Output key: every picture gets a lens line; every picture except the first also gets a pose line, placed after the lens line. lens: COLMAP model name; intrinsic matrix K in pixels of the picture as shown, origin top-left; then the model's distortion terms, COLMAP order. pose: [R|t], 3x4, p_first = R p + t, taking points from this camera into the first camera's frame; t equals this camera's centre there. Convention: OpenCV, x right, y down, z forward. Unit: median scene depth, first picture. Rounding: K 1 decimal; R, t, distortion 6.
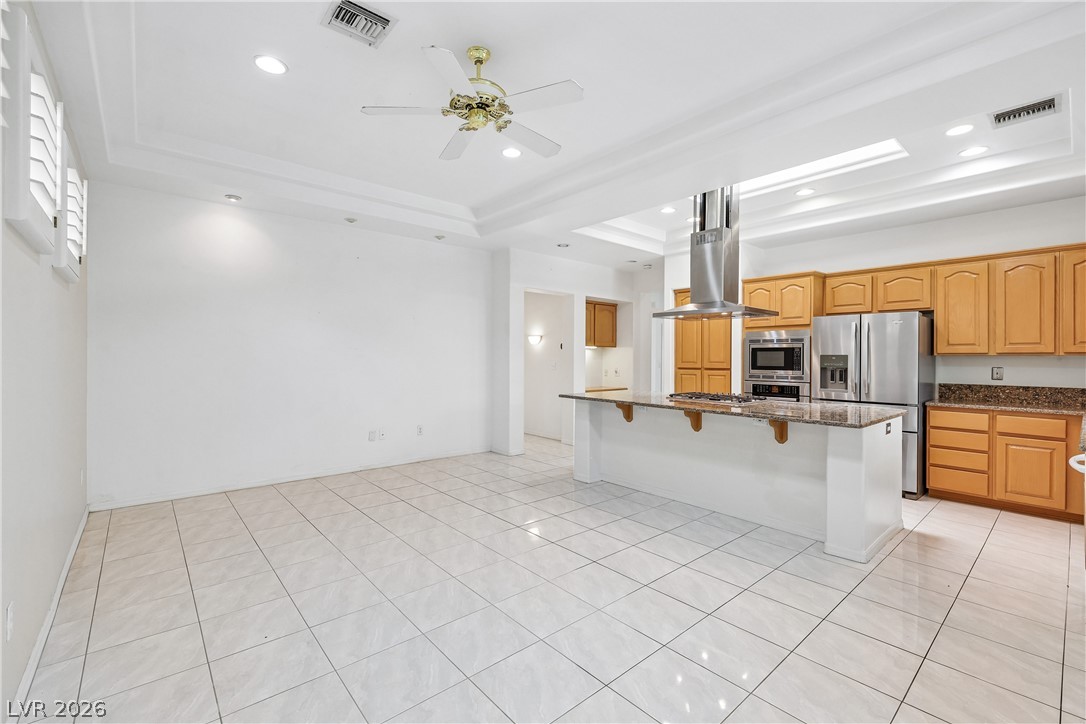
lens RADIAL K [[464.9, 0, 539.9], [0, 464.9, 360.6], [0, 0, 1]] dist [-0.000238, -0.000046]
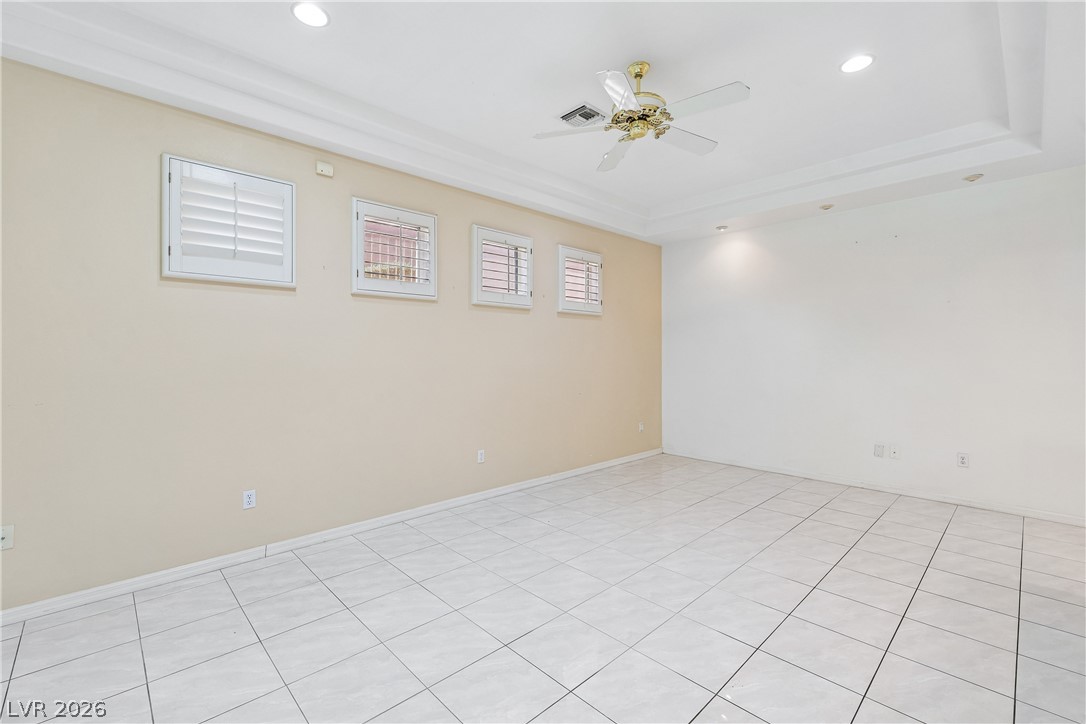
lens RADIAL K [[464.9, 0, 539.7], [0, 464.9, 356.2], [0, 0, 1]] dist [-0.000238, -0.000046]
pose [[0.054233, -0.001638, -0.998527, 0.574585], [-0.008997, 0.999957, -0.002129, 0.000533], [0.998488, 0.009099, 0.054215, 0.459865]]
